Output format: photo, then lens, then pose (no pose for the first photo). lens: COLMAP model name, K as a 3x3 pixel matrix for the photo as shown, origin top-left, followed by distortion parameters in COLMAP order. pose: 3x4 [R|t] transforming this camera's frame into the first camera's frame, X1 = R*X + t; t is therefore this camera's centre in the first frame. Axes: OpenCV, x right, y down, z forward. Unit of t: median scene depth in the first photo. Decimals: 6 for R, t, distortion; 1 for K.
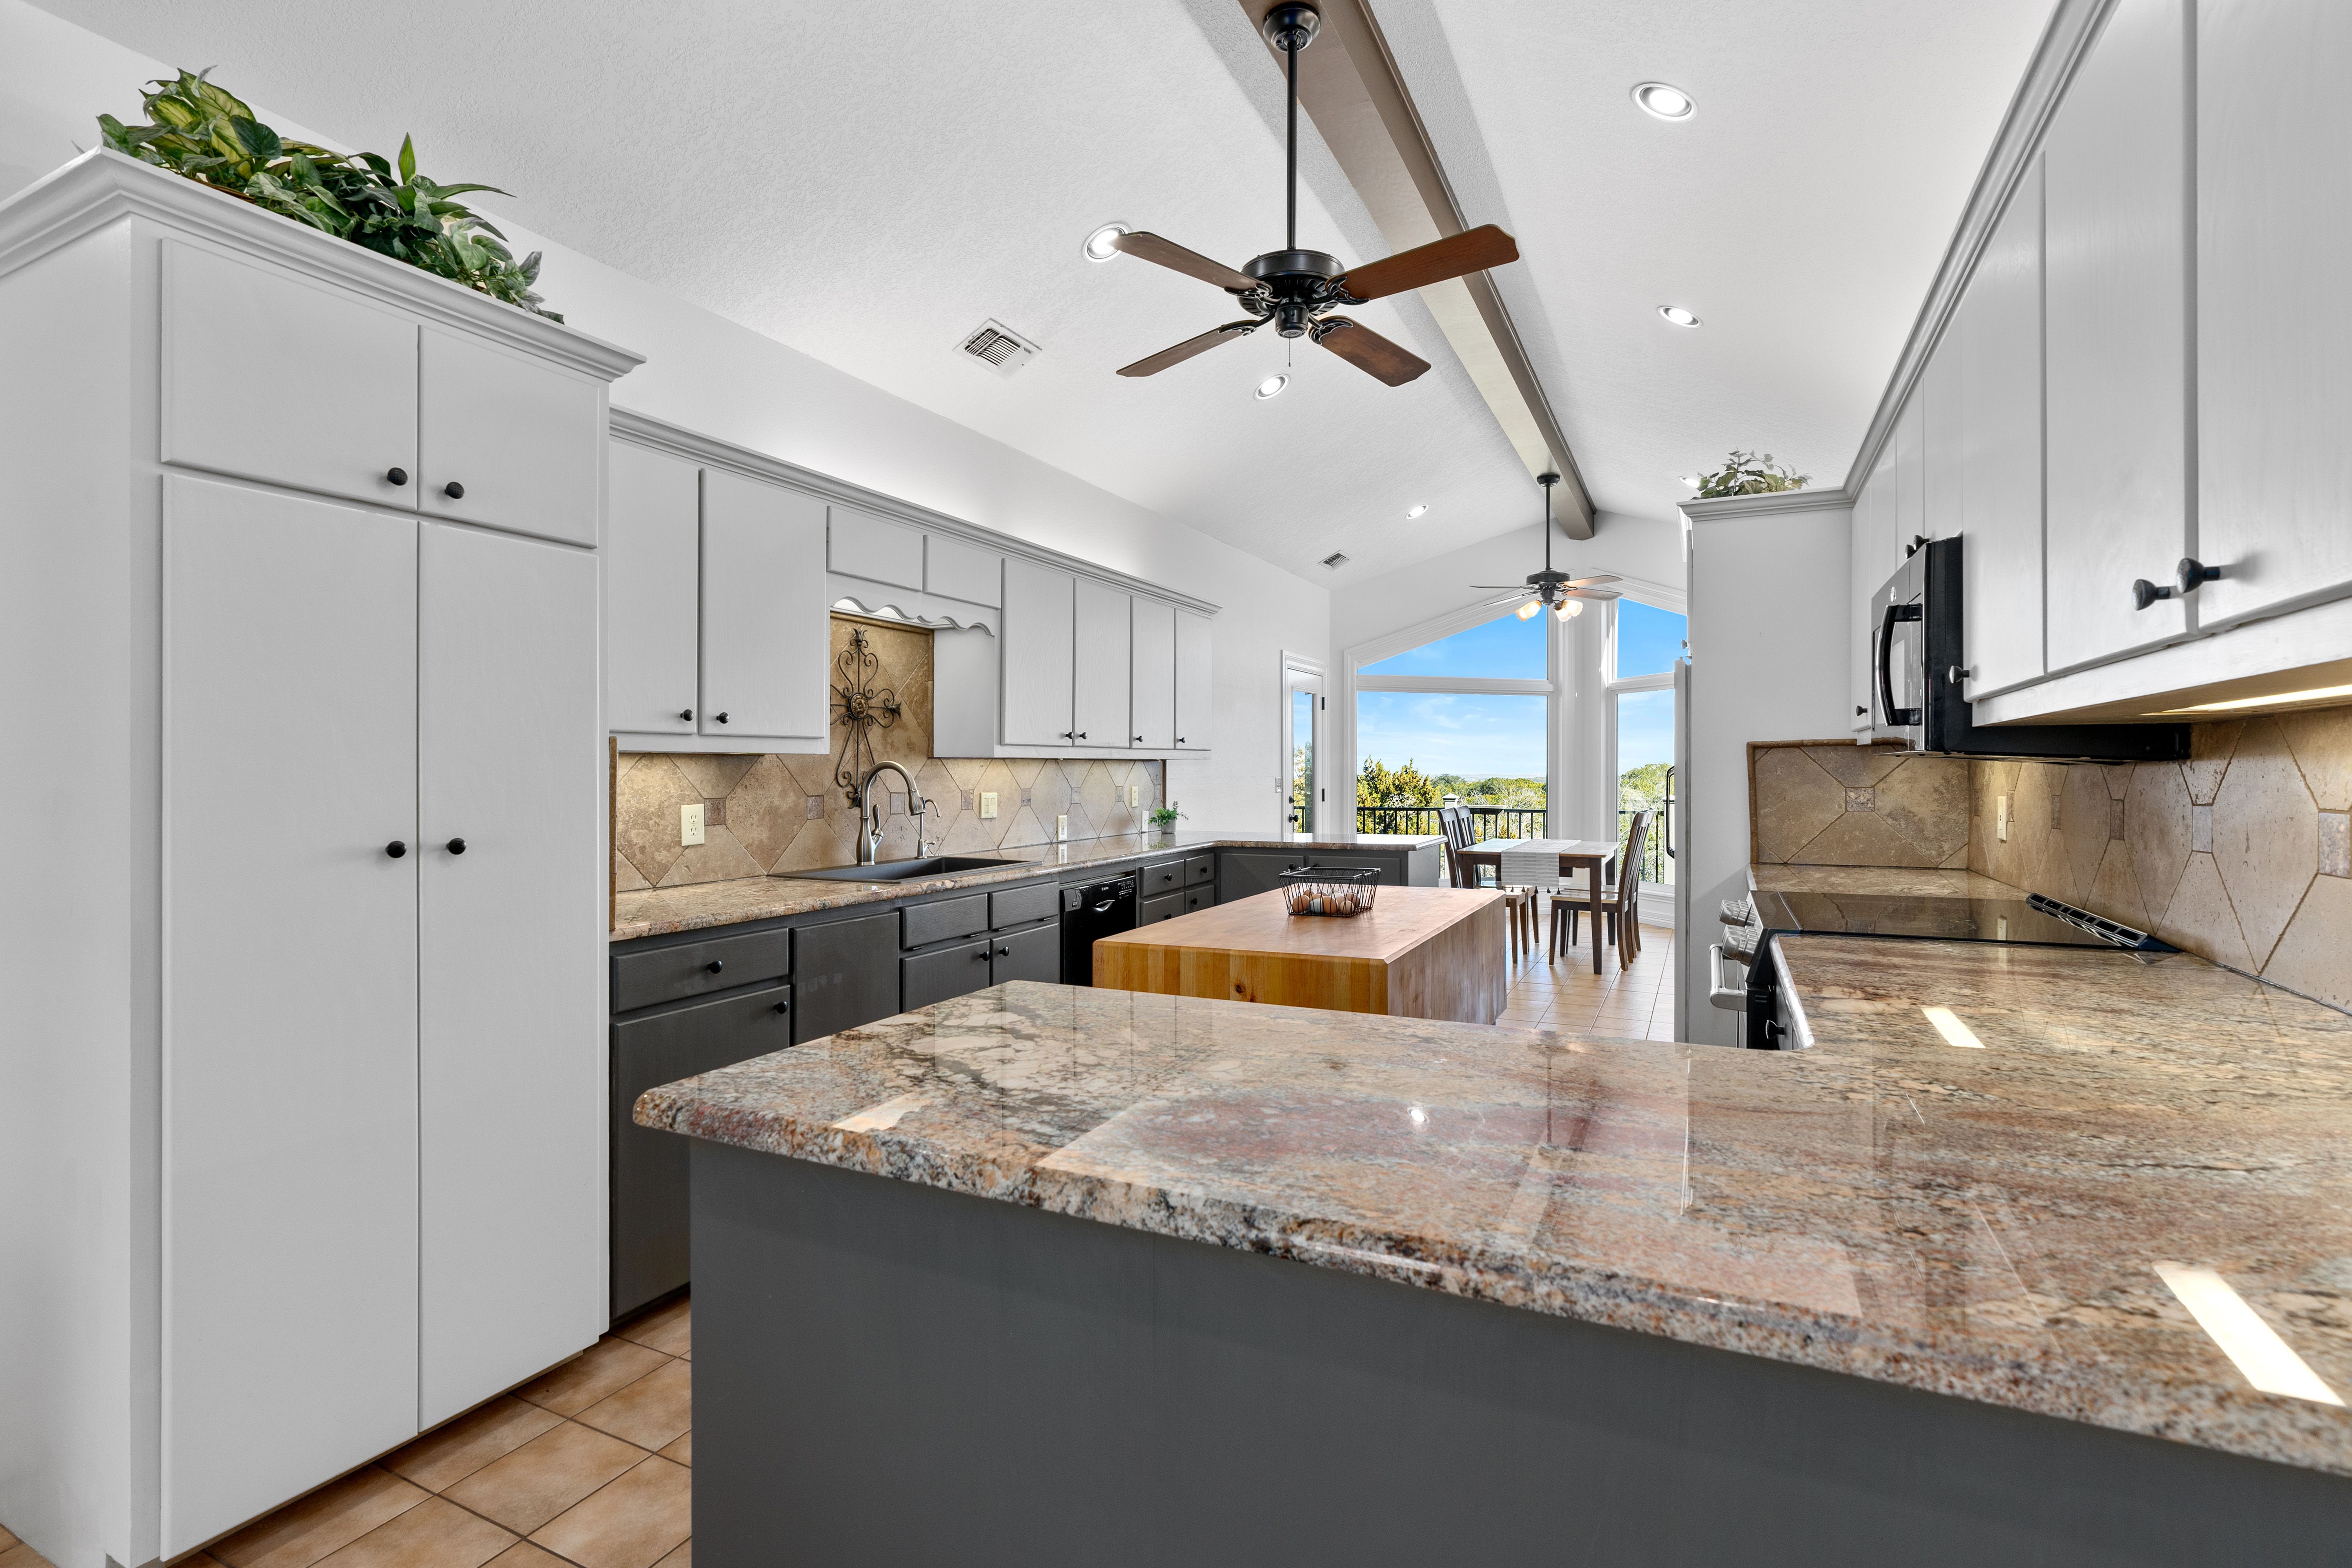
lens RADIAL K [[1079.1, 0, 1166.7], [0, 1079.1, 764.1], [0, 0, 1]] dist [-0.003338, 0.001007]
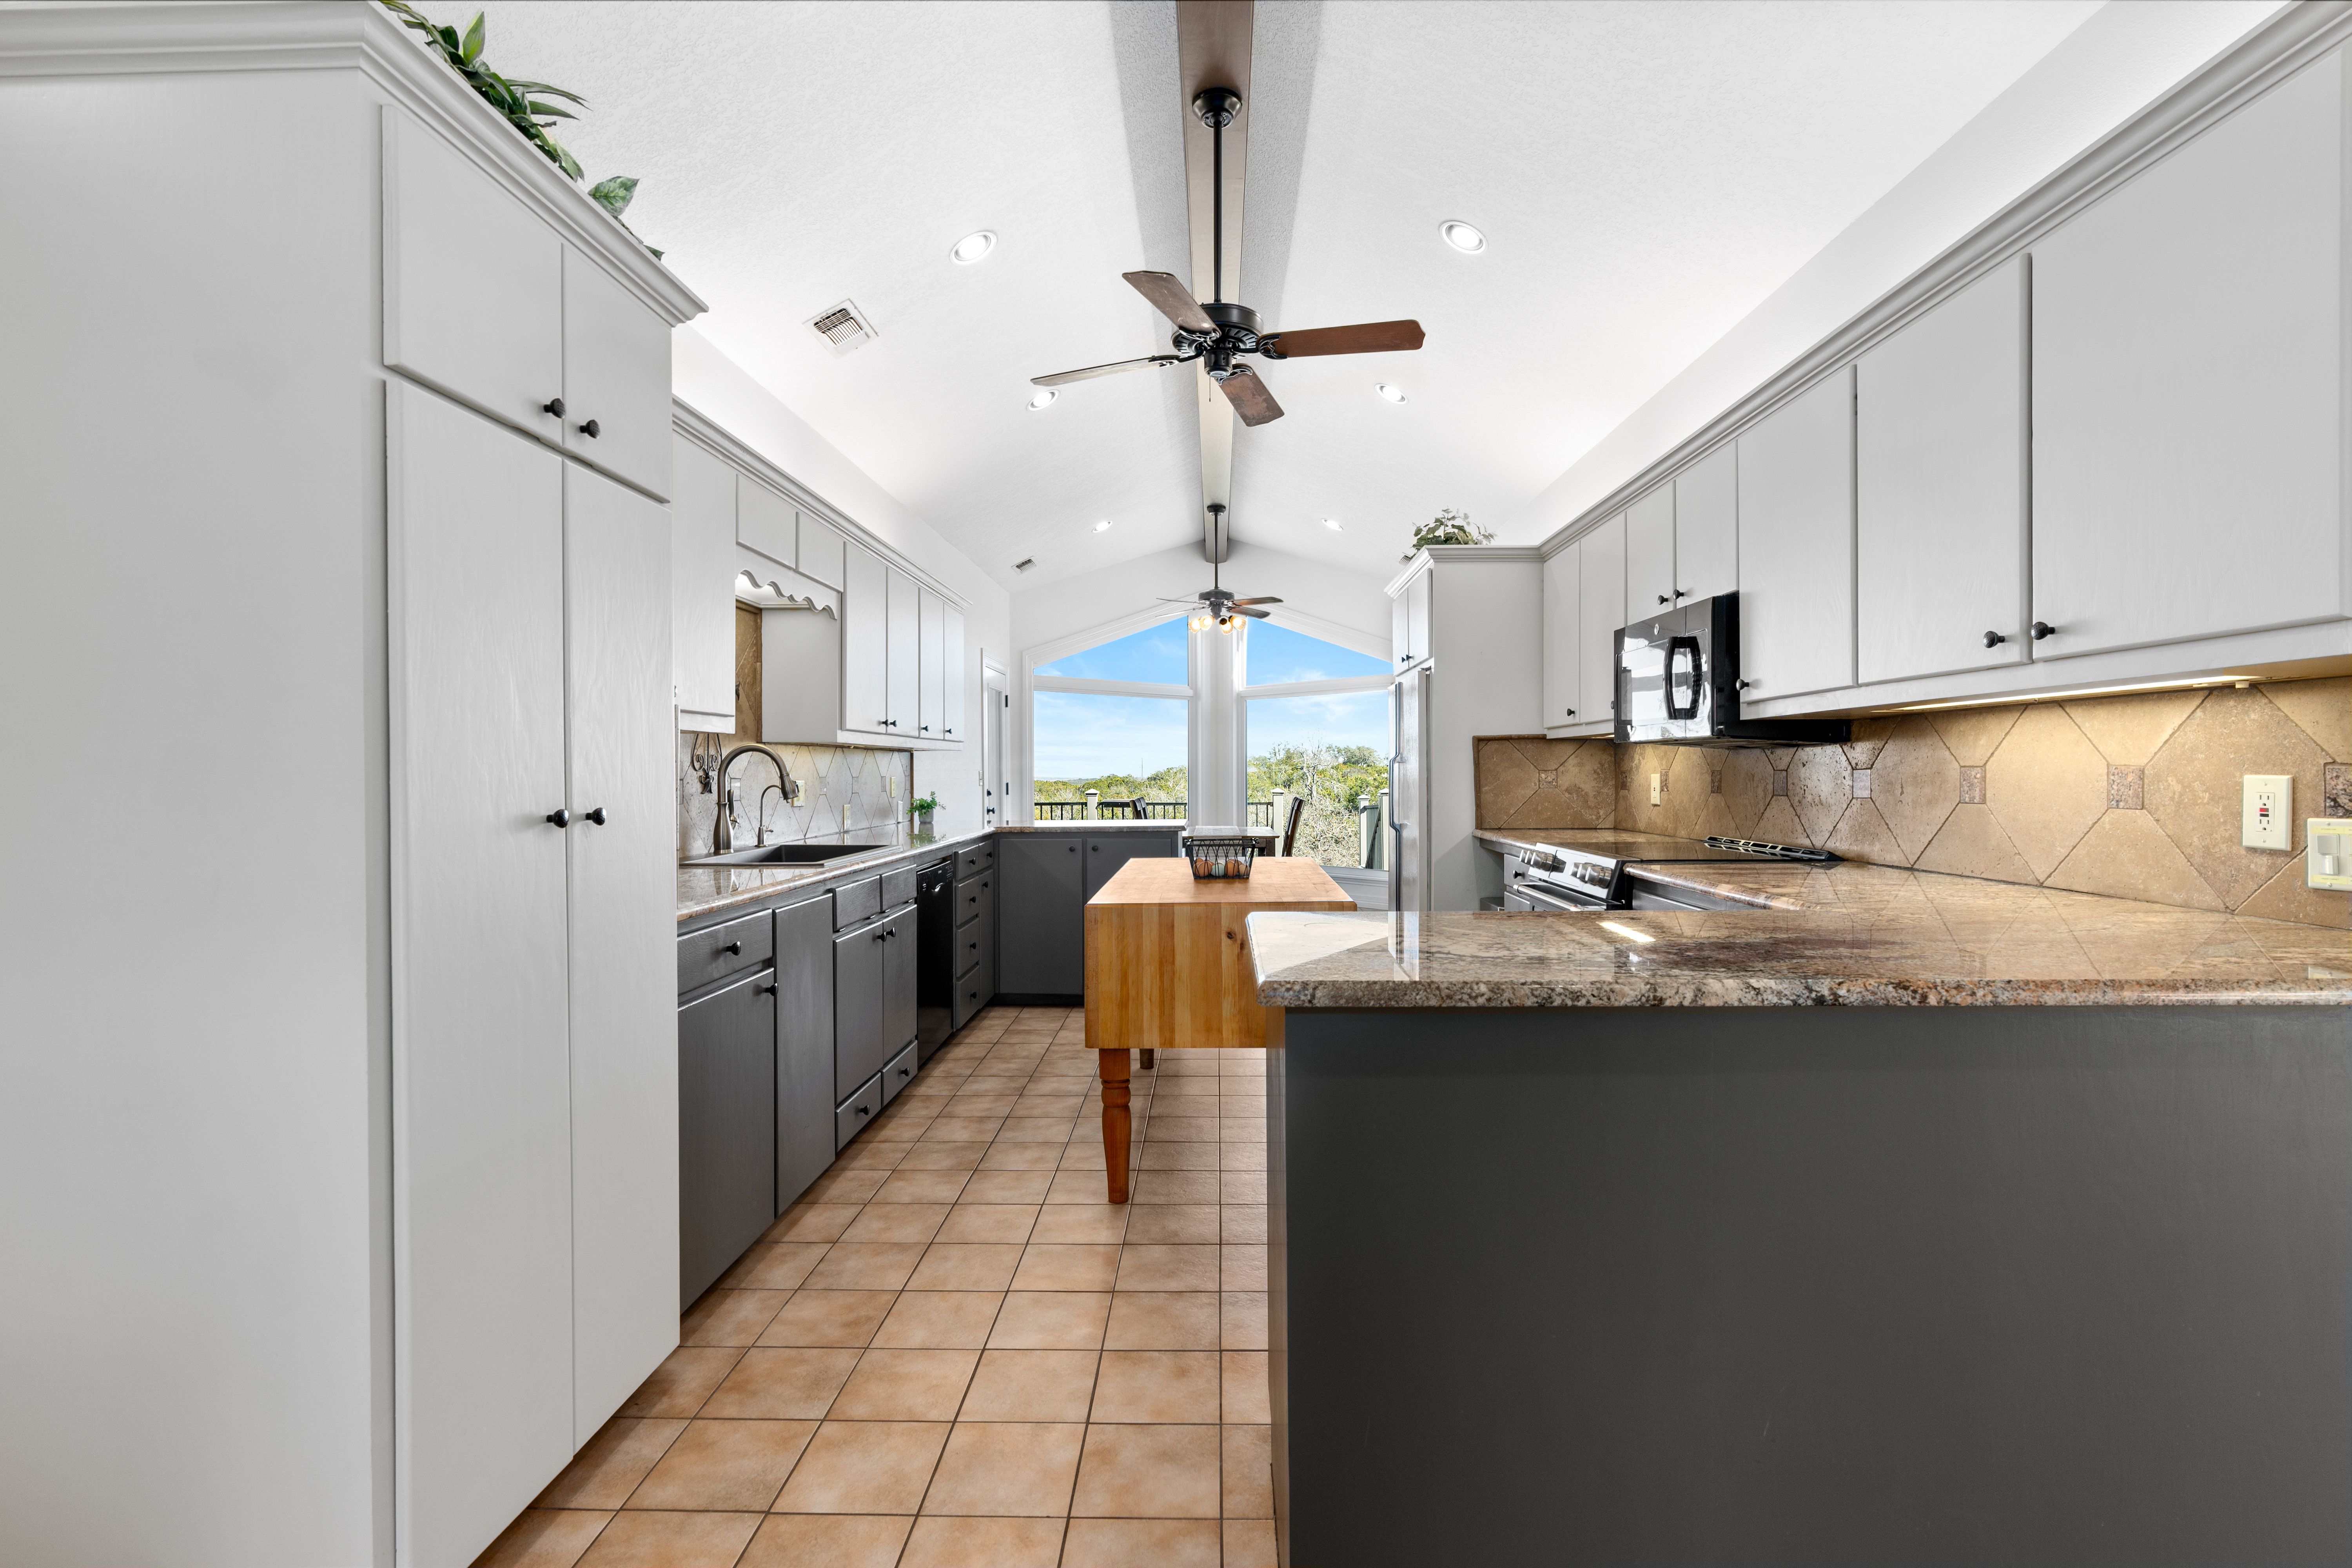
lens RADIAL K [[1070.8, 0, 1174.9], [0, 1070.8, 773.2], [0, 0, 1]] dist [-0.005972, 0.000015]
pose [[0.908082, -0.000498, 0.418791, -0.408909], [-0.001877, 0.999984, 0.005260, 0.023033], [-0.418787, -0.005562, 0.908067, -0.023621]]
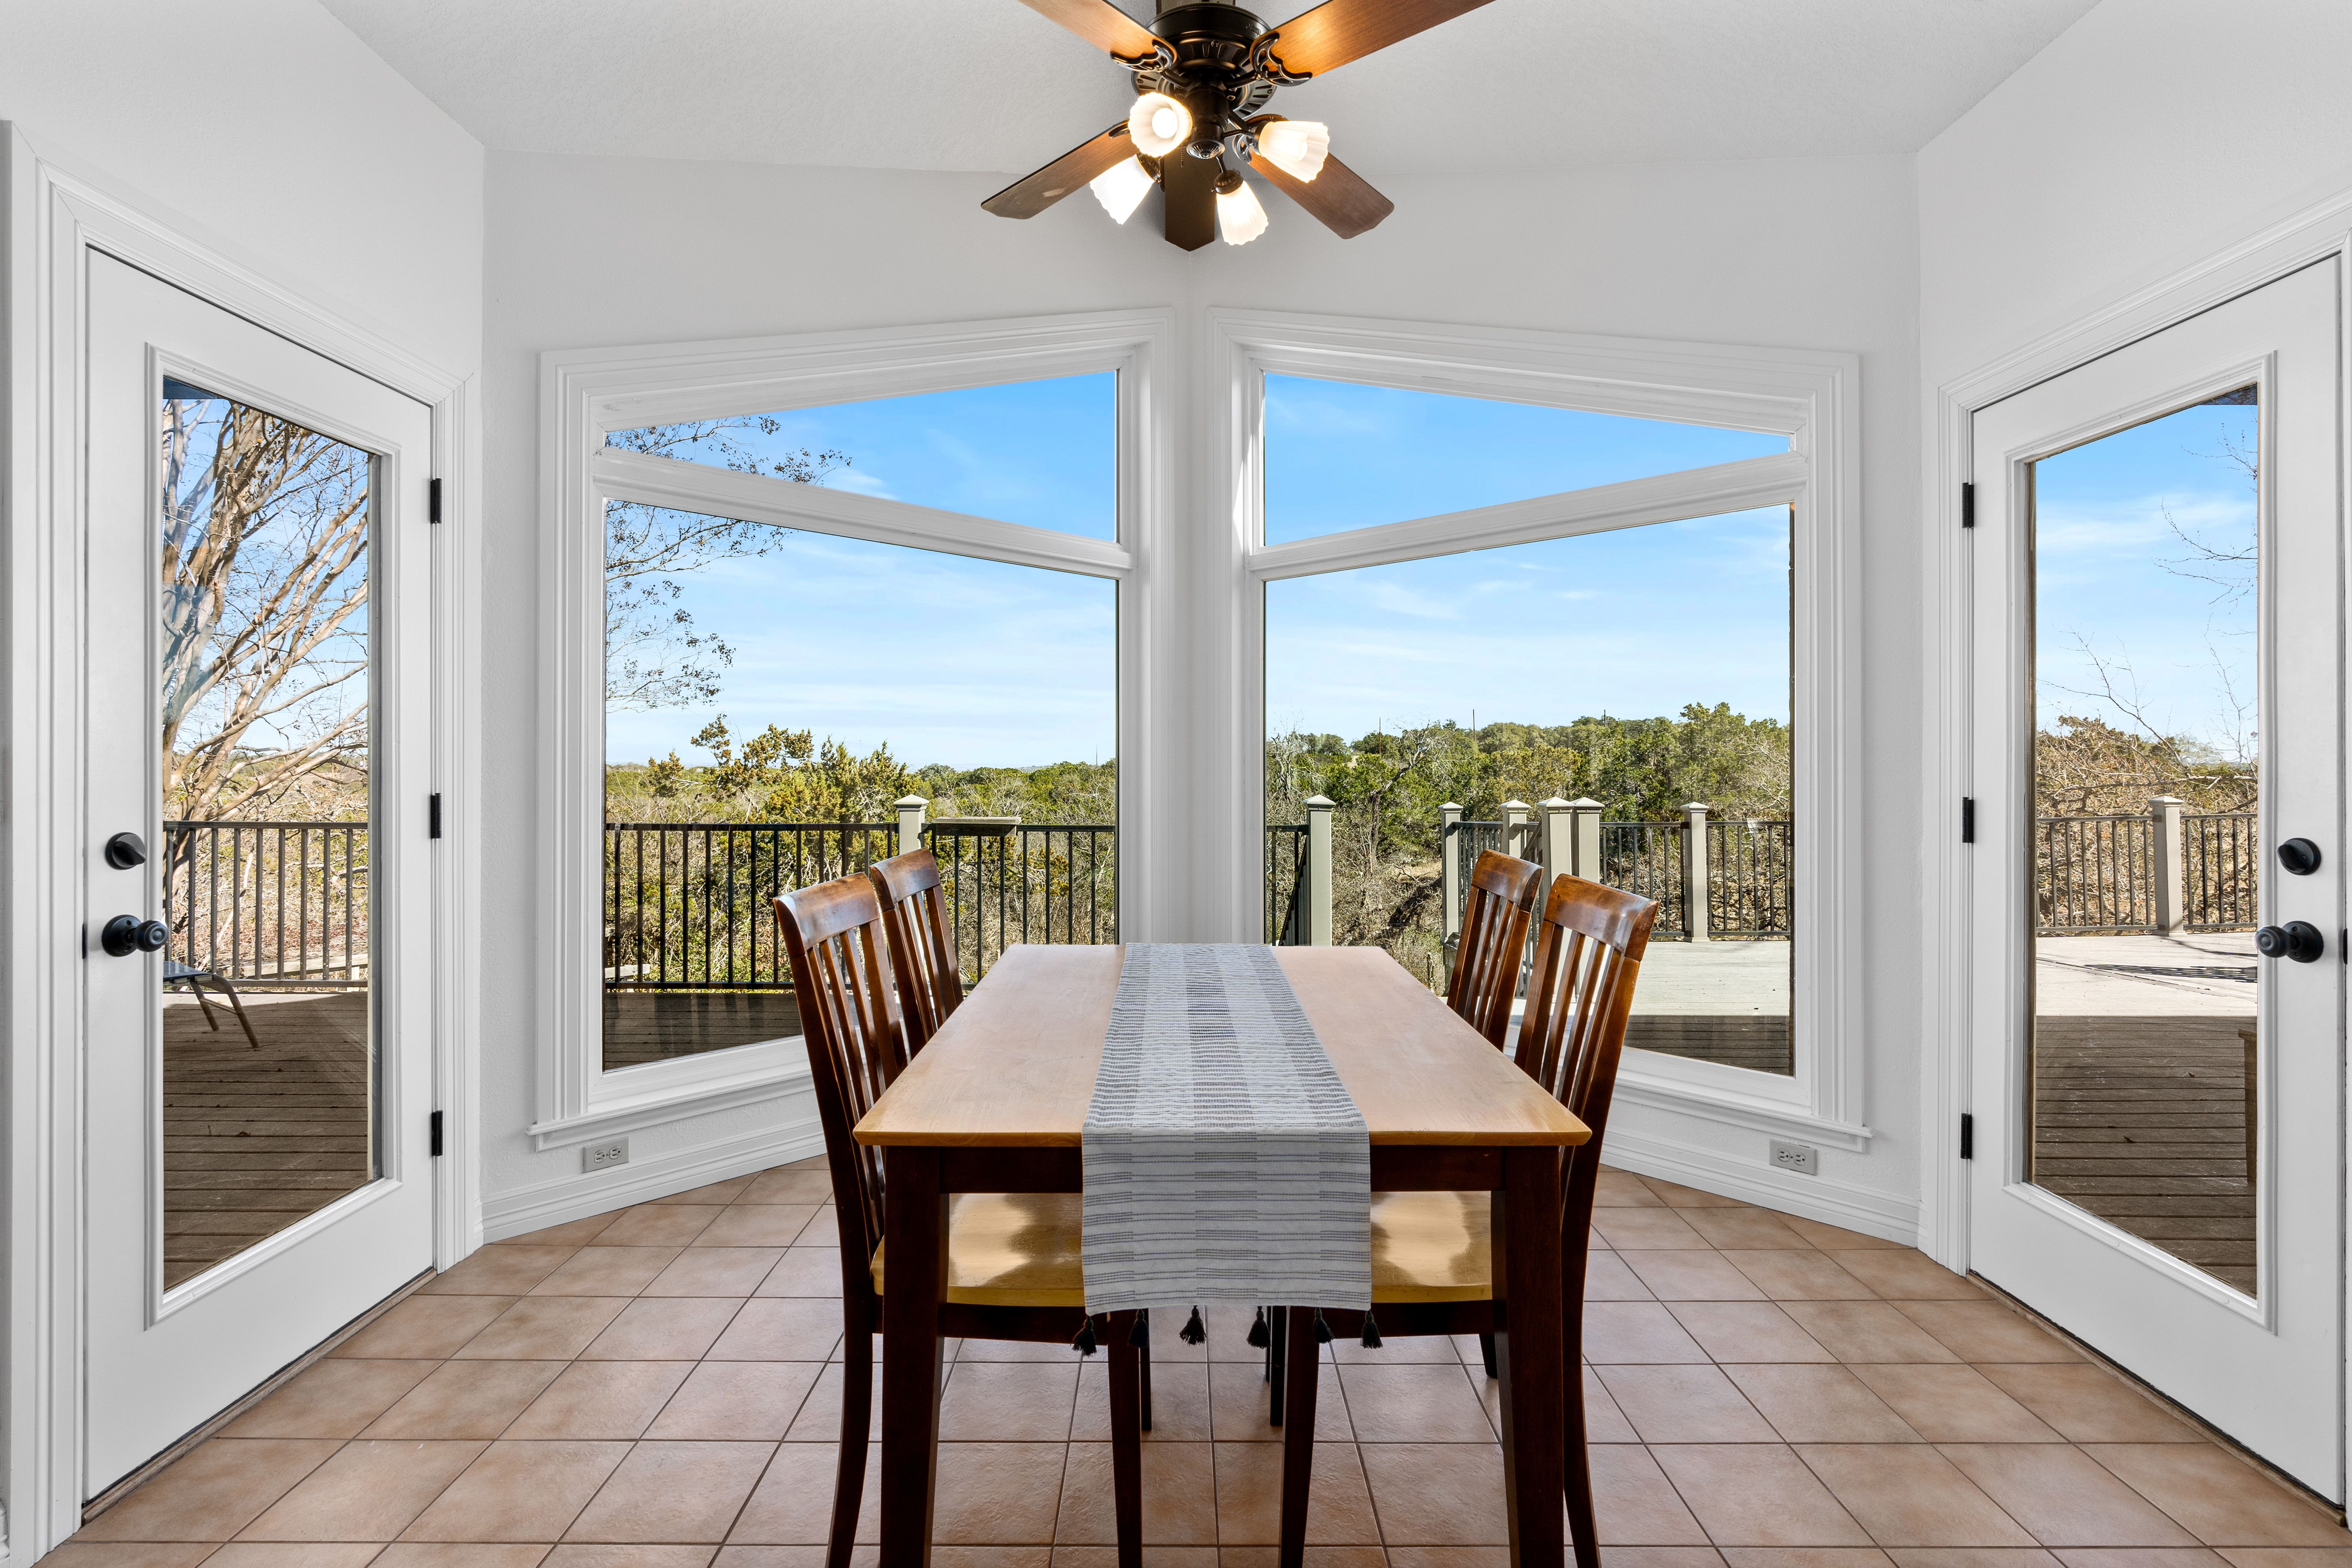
lens RADIAL K [[1079.1, 0, 1166.7], [0, 1079.1, 764.1], [0, 0, 1]] dist [-0.003338, 0.001007]
pose [[0.894831, 0.002027, 0.446400, 0.551723], [-0.006152, 0.999951, 0.007791, 0.034403], [-0.446362, -0.009718, 0.894800, 1.895841]]
